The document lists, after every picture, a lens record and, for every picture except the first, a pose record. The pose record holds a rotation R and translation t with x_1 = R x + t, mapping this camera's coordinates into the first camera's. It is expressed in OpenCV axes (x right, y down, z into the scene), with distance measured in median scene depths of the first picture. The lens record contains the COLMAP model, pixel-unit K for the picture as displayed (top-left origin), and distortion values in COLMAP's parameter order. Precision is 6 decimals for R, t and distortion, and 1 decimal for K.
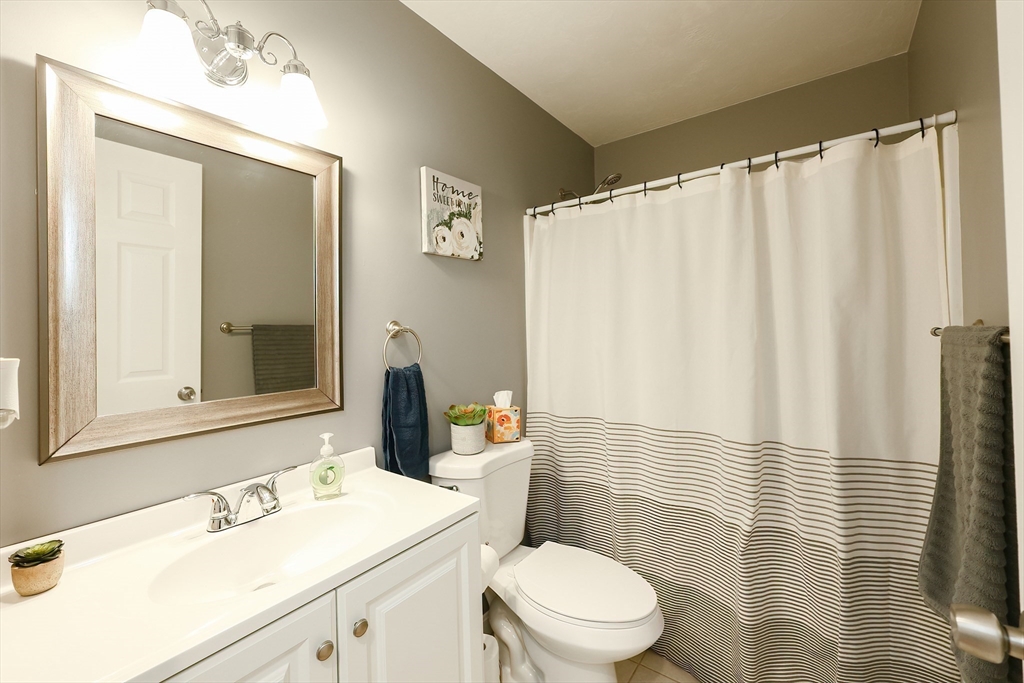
lens RADIAL K [[418.3, 0, 498.7], [0, 418.3, 335.8], [0, 0, 1]] dist [-0.002931, 0.000053]
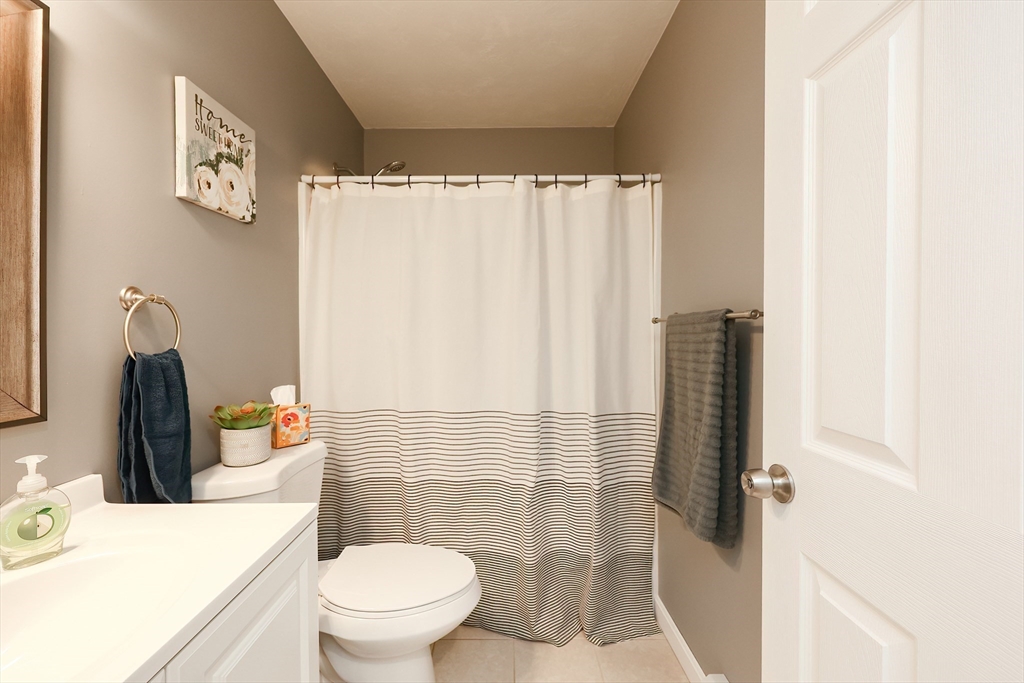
lens RADIAL K [[418.3, 0, 516.4], [0, 418.3, 345.1], [0, 0, 1]] dist [-0.002931, 0.000053]
pose [[0.799943, 0.000537, 0.600076, -0.150556], [-0.013904, 0.999748, 0.017640, 0.037193], [-0.599915, -0.022455, 0.799749, 0.070640]]
